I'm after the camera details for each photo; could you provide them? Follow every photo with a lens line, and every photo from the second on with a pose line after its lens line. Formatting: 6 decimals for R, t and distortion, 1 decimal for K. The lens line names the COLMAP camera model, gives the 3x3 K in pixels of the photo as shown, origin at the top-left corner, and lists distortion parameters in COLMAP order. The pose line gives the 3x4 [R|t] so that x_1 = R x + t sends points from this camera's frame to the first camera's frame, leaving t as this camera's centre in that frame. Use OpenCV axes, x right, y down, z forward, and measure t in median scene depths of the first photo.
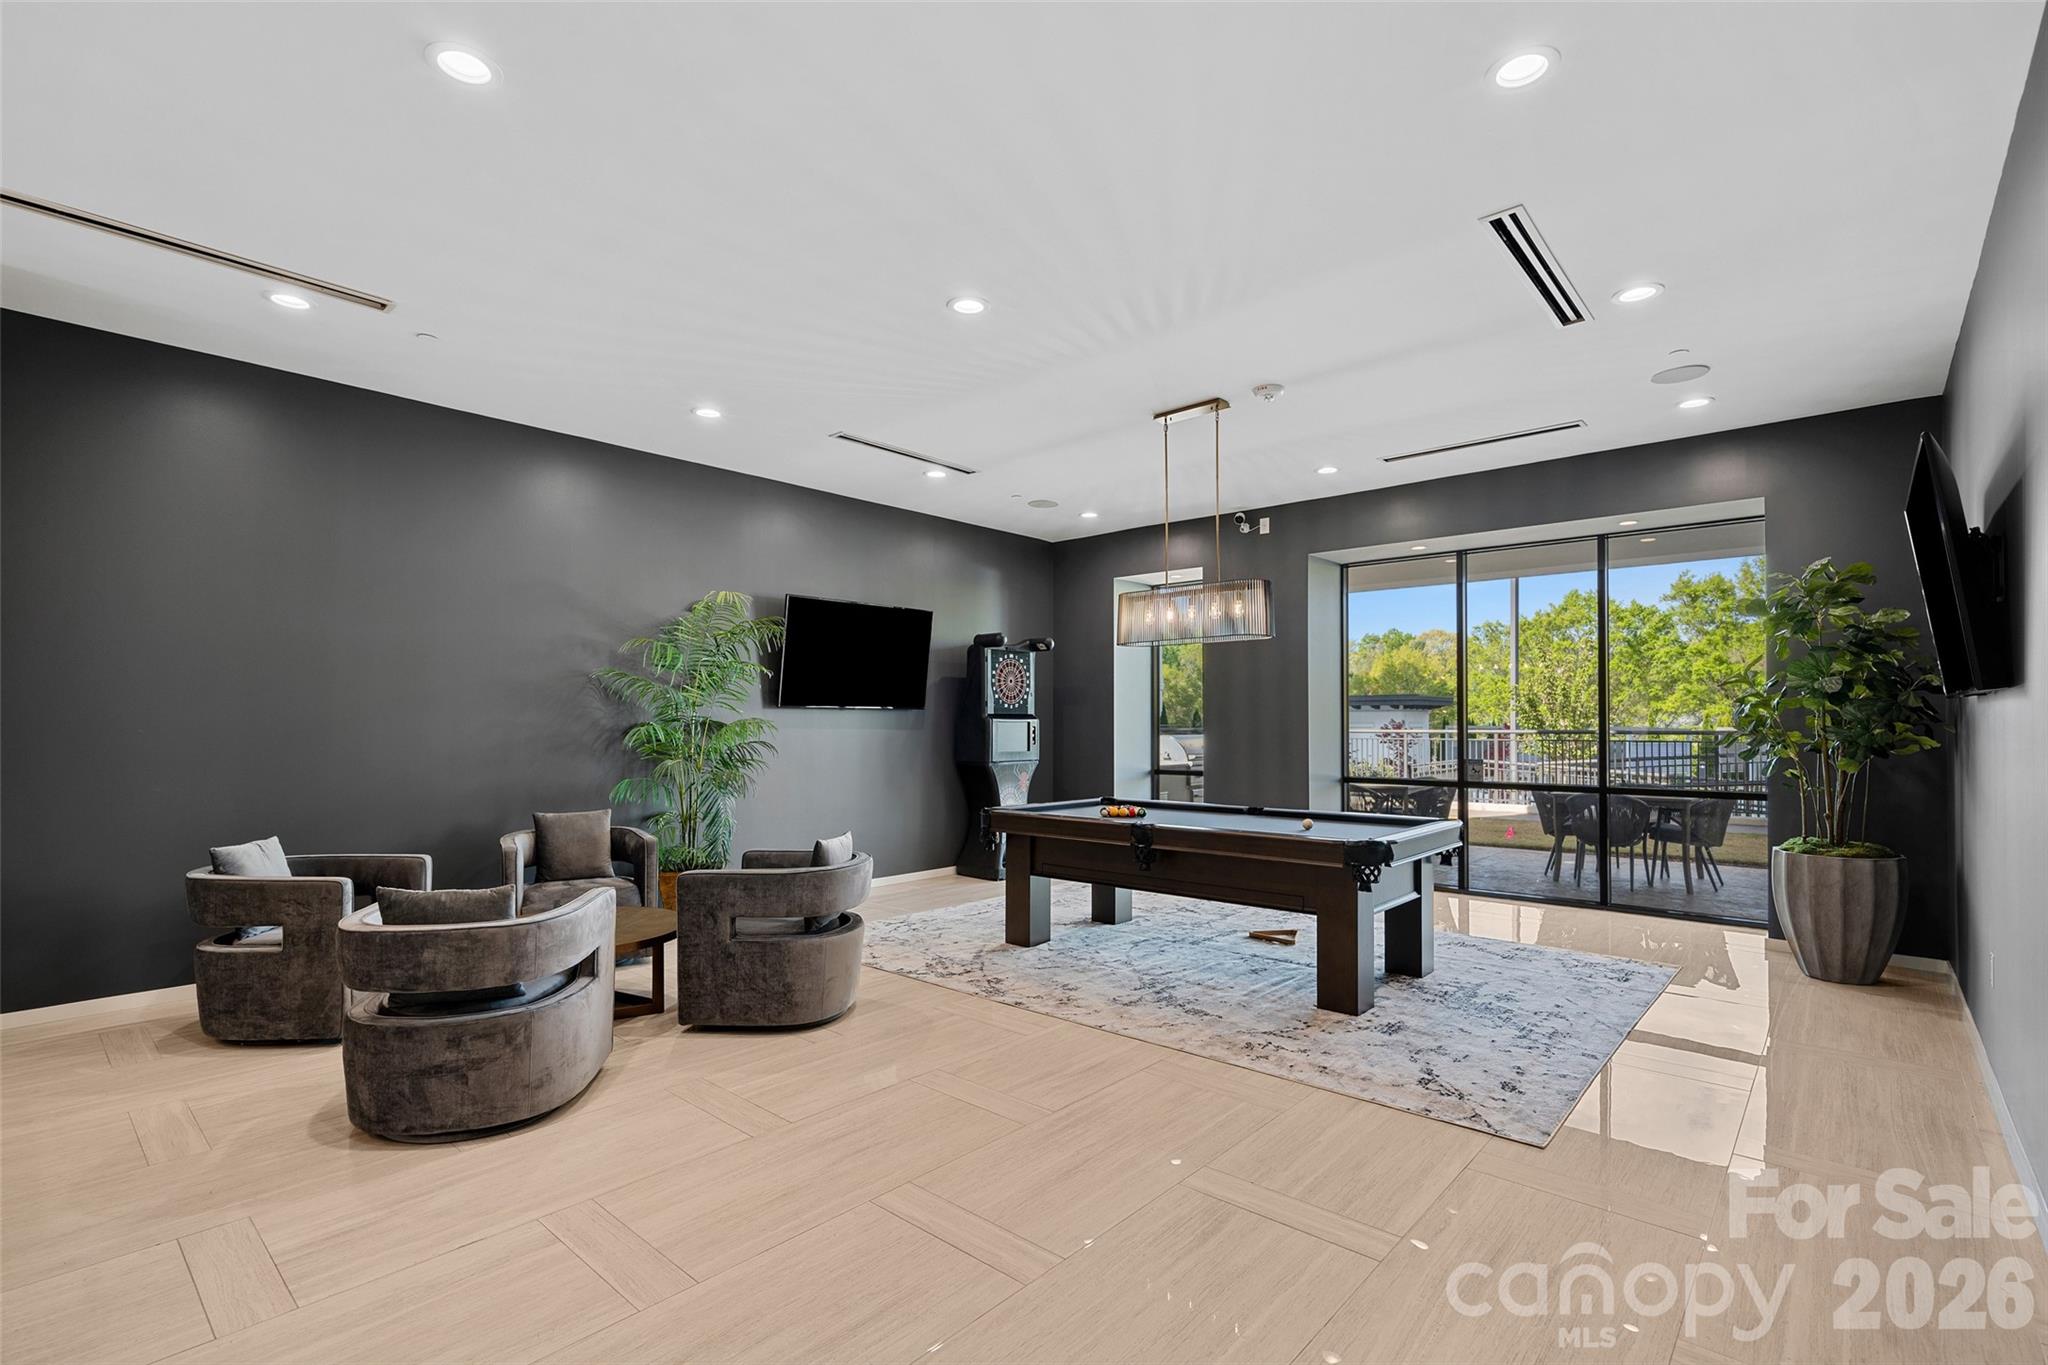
lens RADIAL K [[930.0, 0, 1024.6], [0, 930.0, 697.2], [0, 0, 1]] dist [-0.002345, -0.000272]
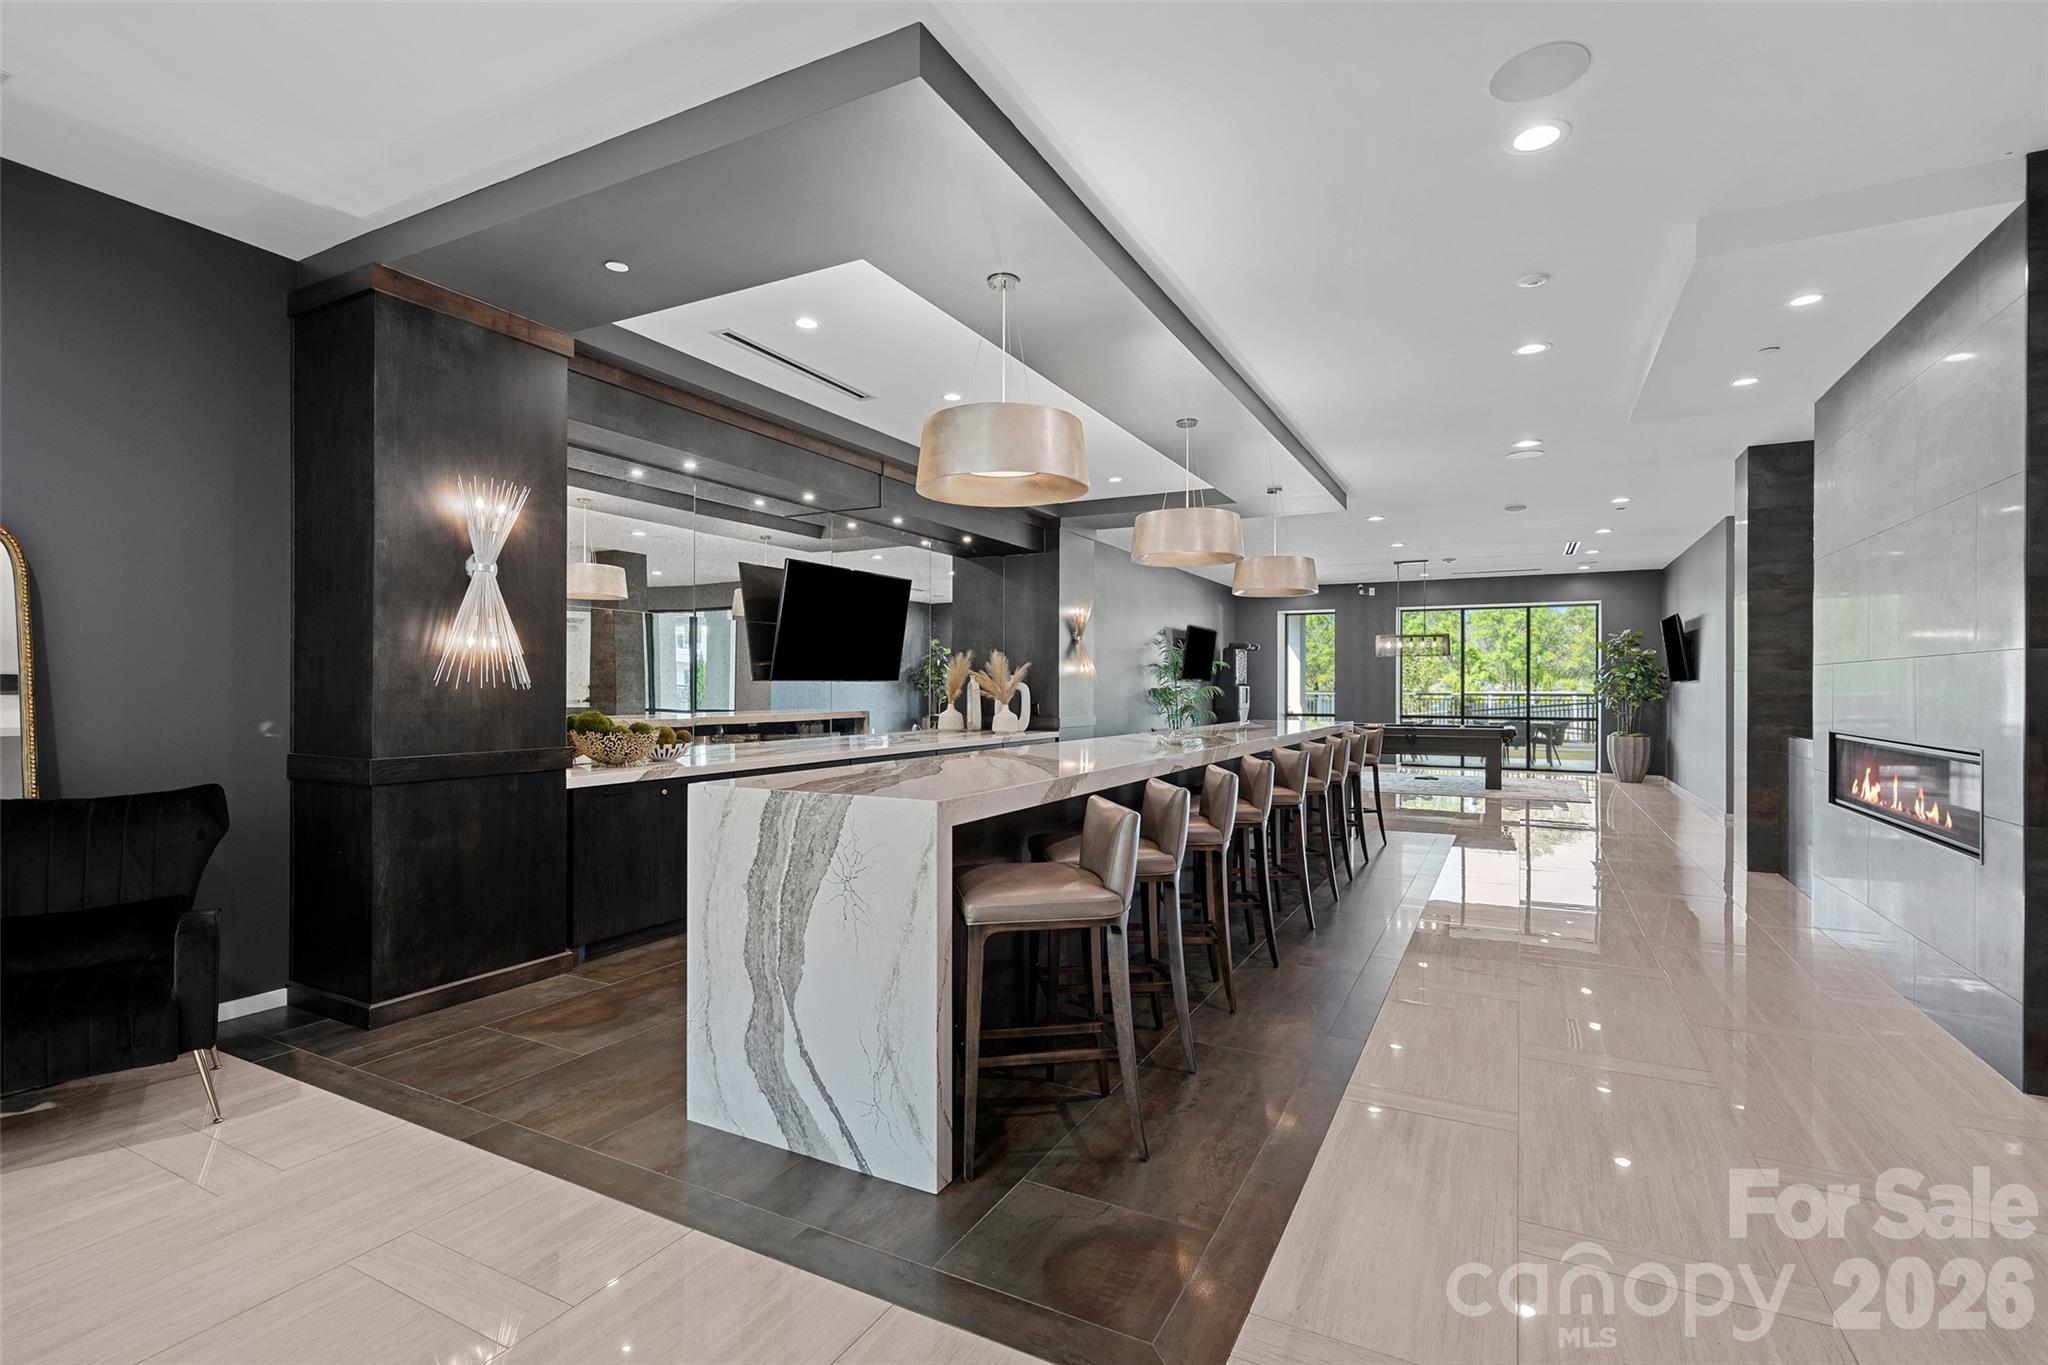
lens RADIAL K [[930.0, 0, 1025.3], [0, 930.0, 683.0], [0, 0, 1]] dist [-0.002345, -0.000272]
pose [[0.968949, 0.006125, 0.247183, -1.546707], [-0.010065, 0.999842, 0.014678, -0.013847], [-0.247054, -0.016711, 0.968858, -1.227023]]
